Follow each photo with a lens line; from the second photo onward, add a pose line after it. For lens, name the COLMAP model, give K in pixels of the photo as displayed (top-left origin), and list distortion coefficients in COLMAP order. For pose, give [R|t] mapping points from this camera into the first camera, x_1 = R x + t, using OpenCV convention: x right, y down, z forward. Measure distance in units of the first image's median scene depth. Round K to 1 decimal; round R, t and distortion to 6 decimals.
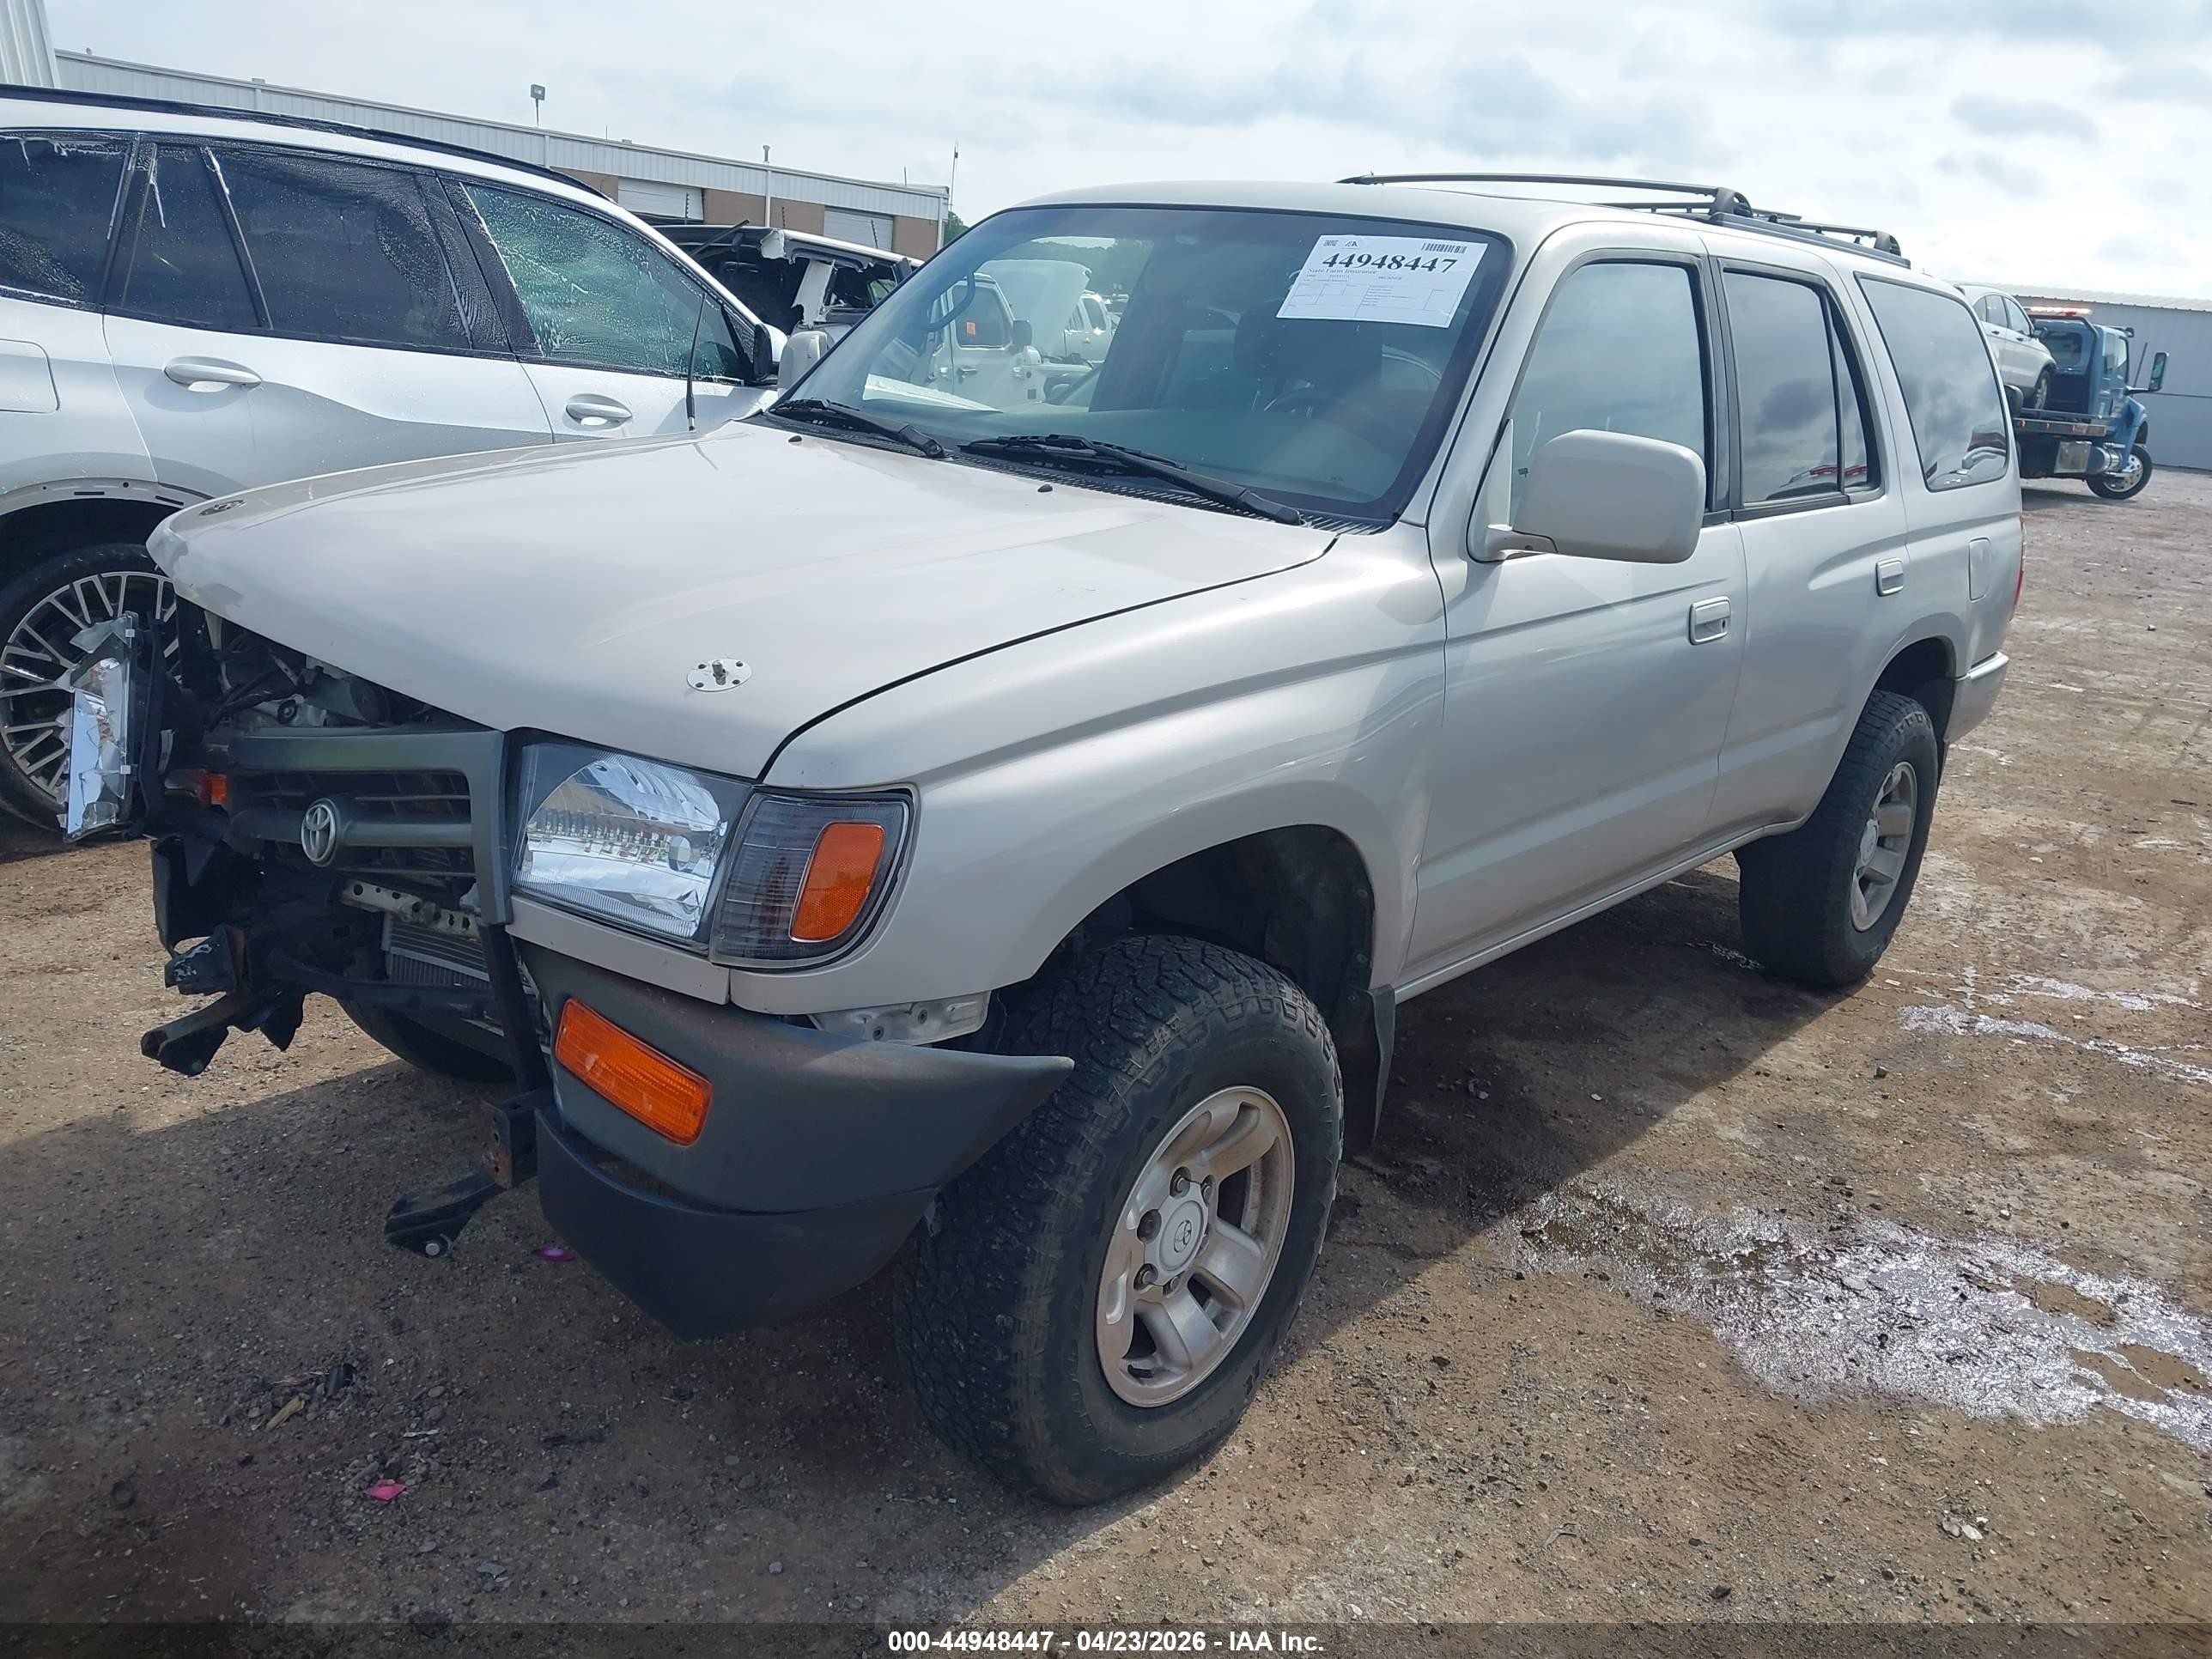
lens RADIAL K [[1659.8, 0, 1106.0], [0, 1659.8, 829.5], [0, 0, 1]] dist [0.070234, -0.103042]
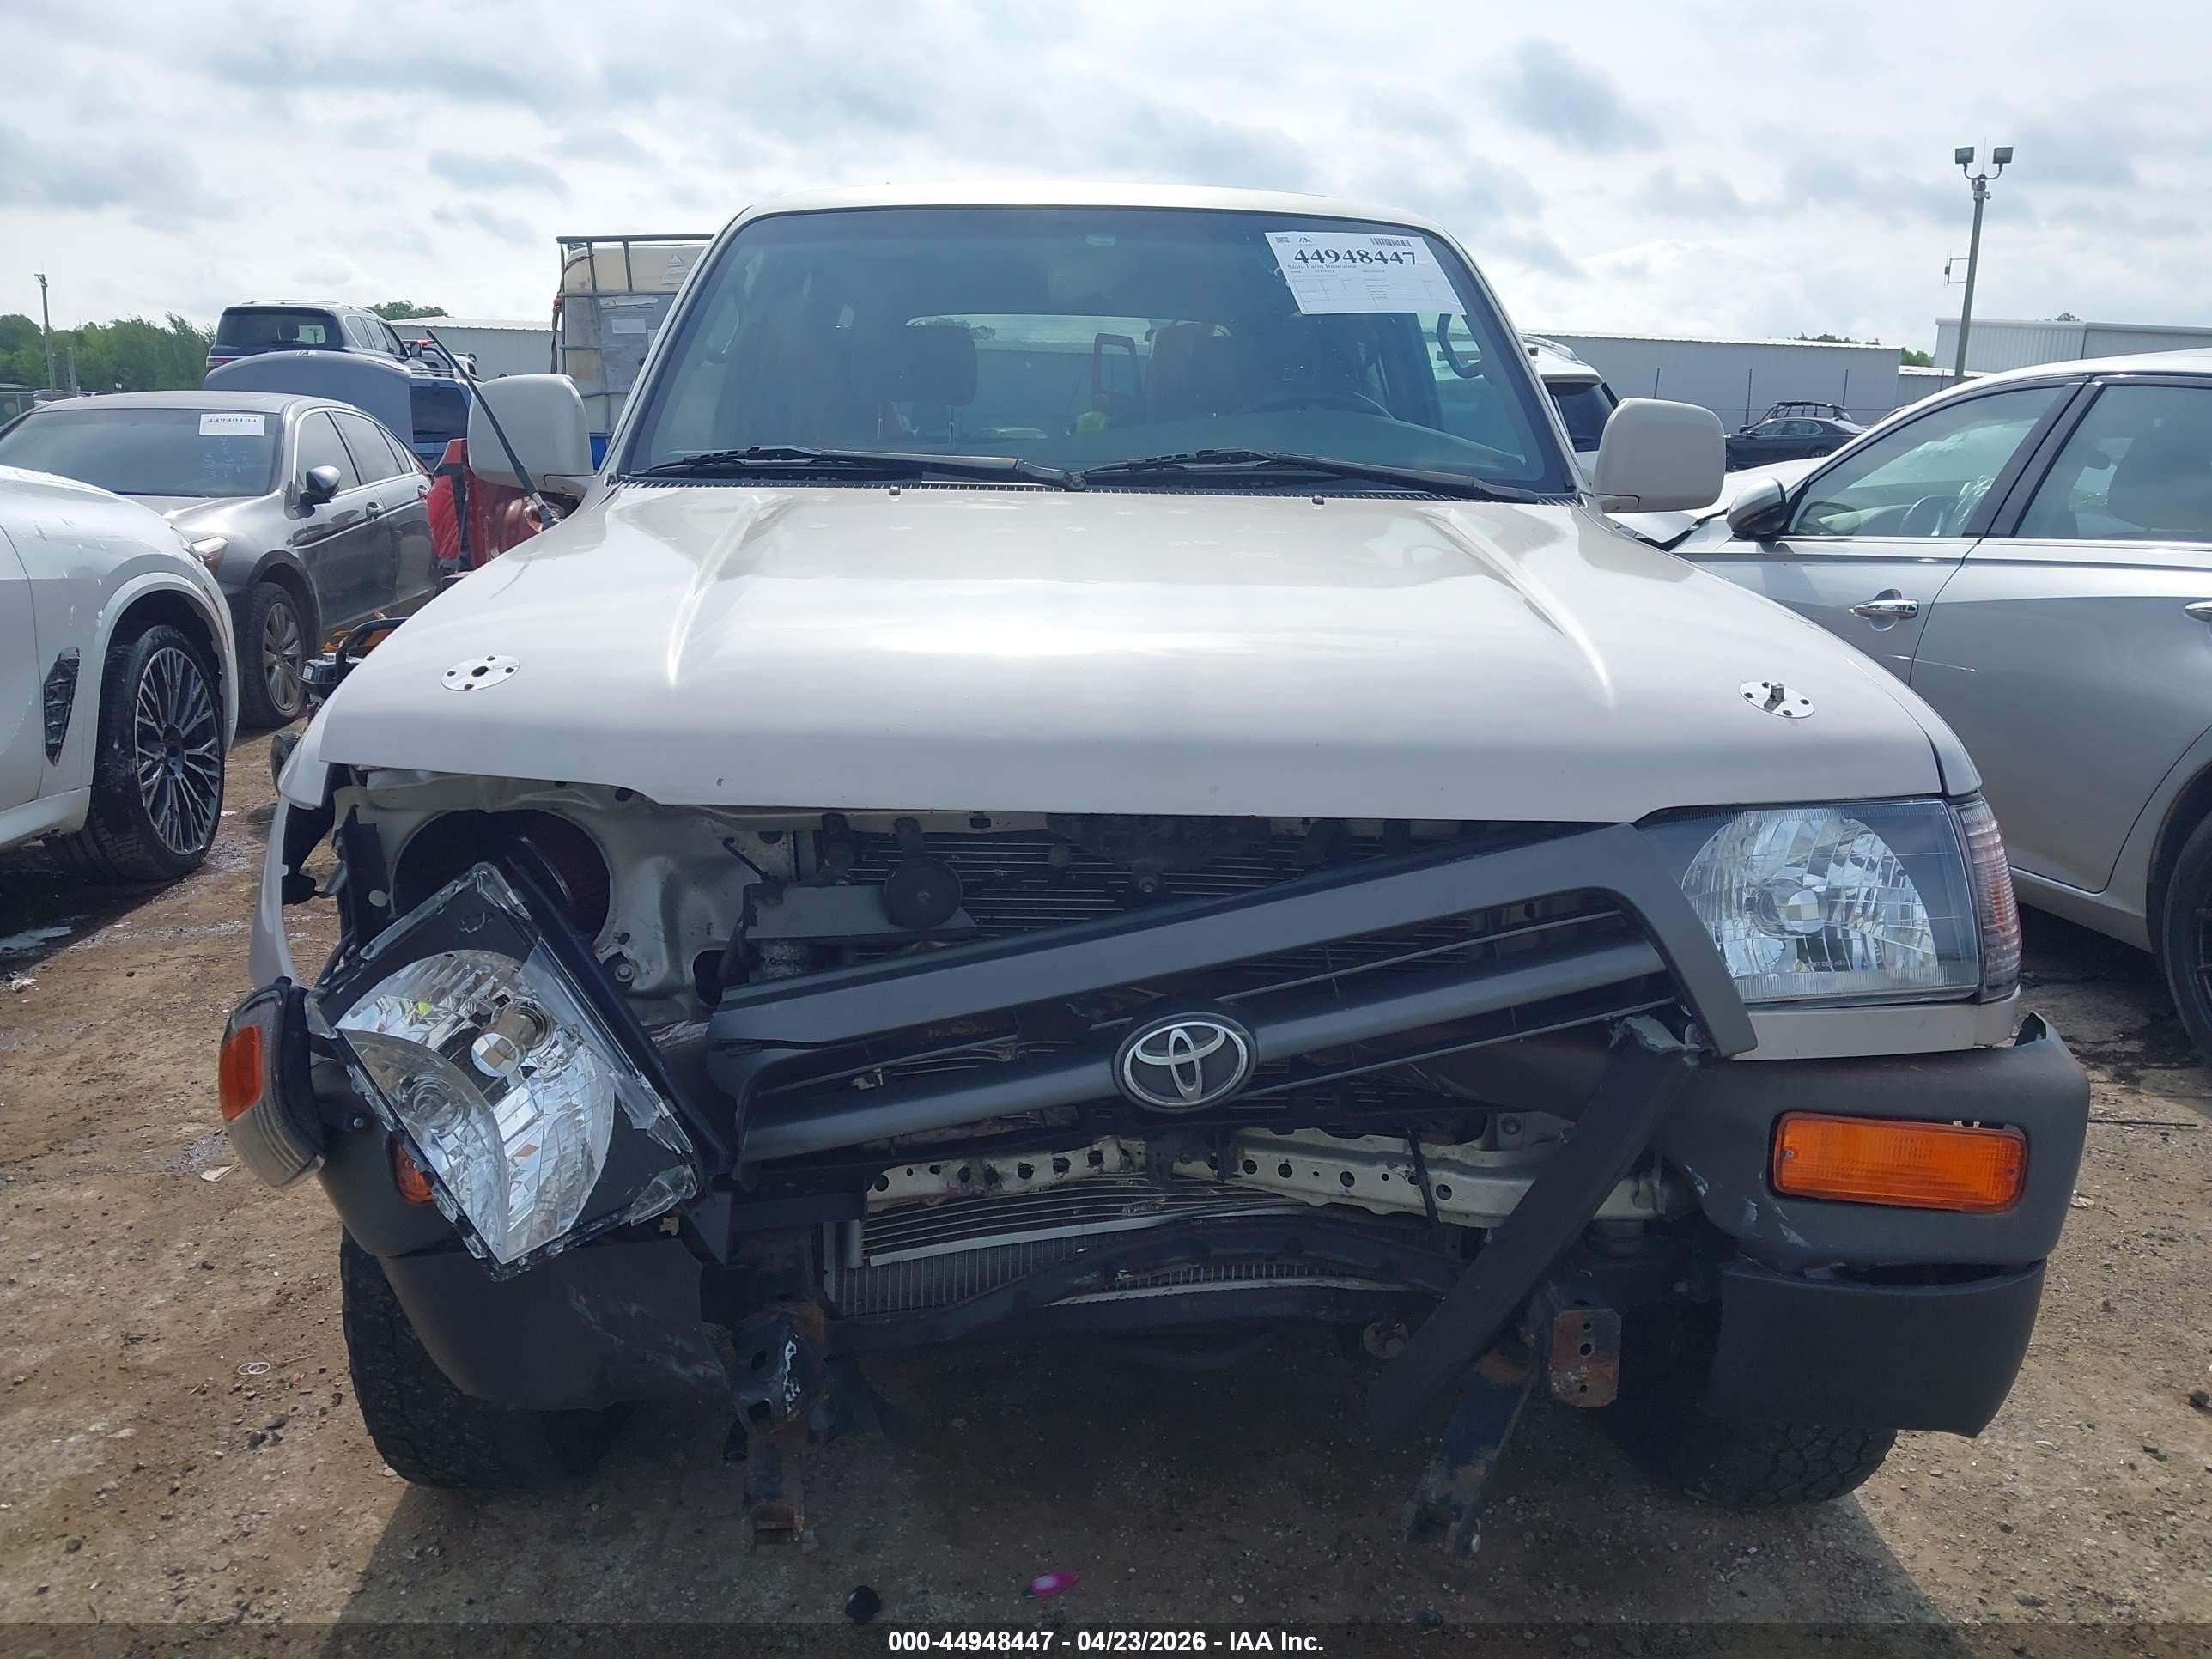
lens RADIAL K [[1659.8, 0, 1106.0], [0, 1659.8, 829.5], [0, 0, 1]] dist [0.070234, -0.103042]
pose [[0.749764, -0.229975, 0.620456, -0.725317], [0.246396, 0.967262, 0.060774, -0.115172], [-0.614120, 0.107311, 0.781883, 0.379414]]
